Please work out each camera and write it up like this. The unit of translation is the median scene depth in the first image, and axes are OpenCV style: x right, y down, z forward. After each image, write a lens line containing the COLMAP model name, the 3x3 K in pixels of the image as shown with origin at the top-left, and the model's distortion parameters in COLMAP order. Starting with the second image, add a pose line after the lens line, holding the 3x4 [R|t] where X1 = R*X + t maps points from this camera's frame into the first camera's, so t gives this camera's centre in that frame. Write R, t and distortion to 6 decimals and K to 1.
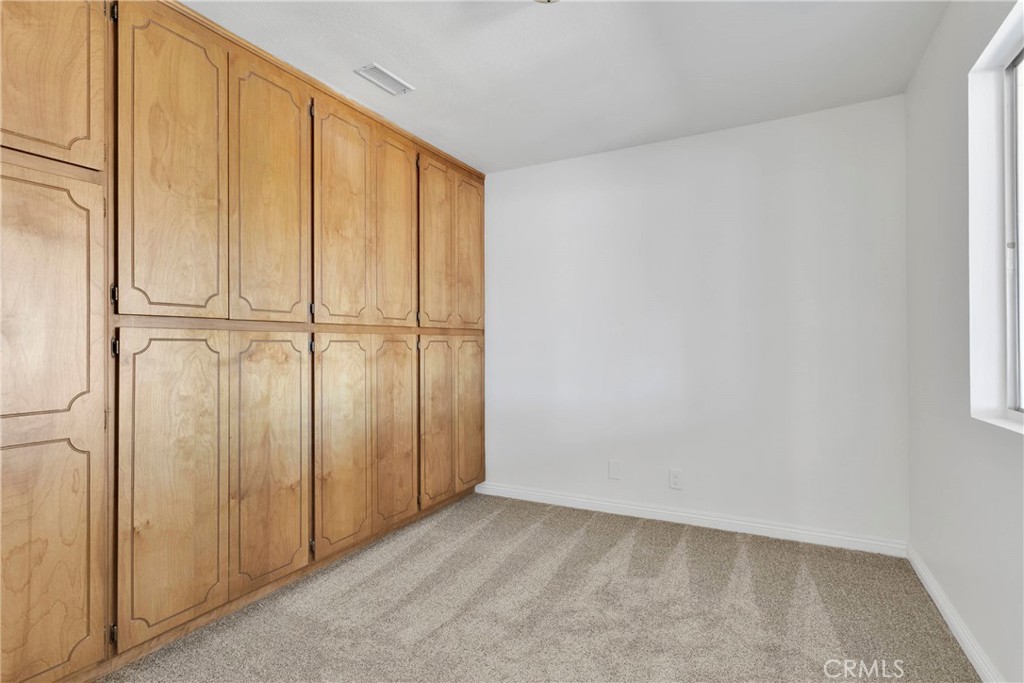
lens RADIAL K [[480.5, 0, 523.9], [0, 480.5, 344.9], [0, 0, 1]] dist [0.002521, 0.000729]
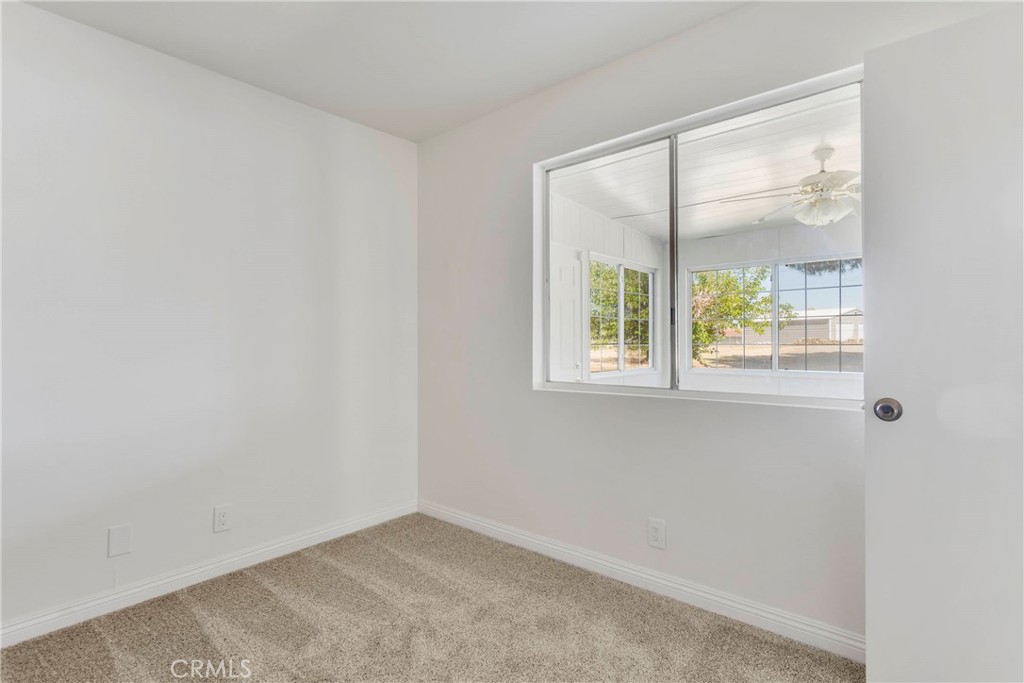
lens RADIAL K [[480.5, 0, 523.9], [0, 480.5, 344.9], [0, 0, 1]] dist [0.002521, 0.000729]
pose [[0.254038, 0.005938, 0.967176, -0.361804], [-0.003922, 0.999979, -0.005110, 0.010411], [-0.967186, -0.002495, 0.254056, 0.418225]]
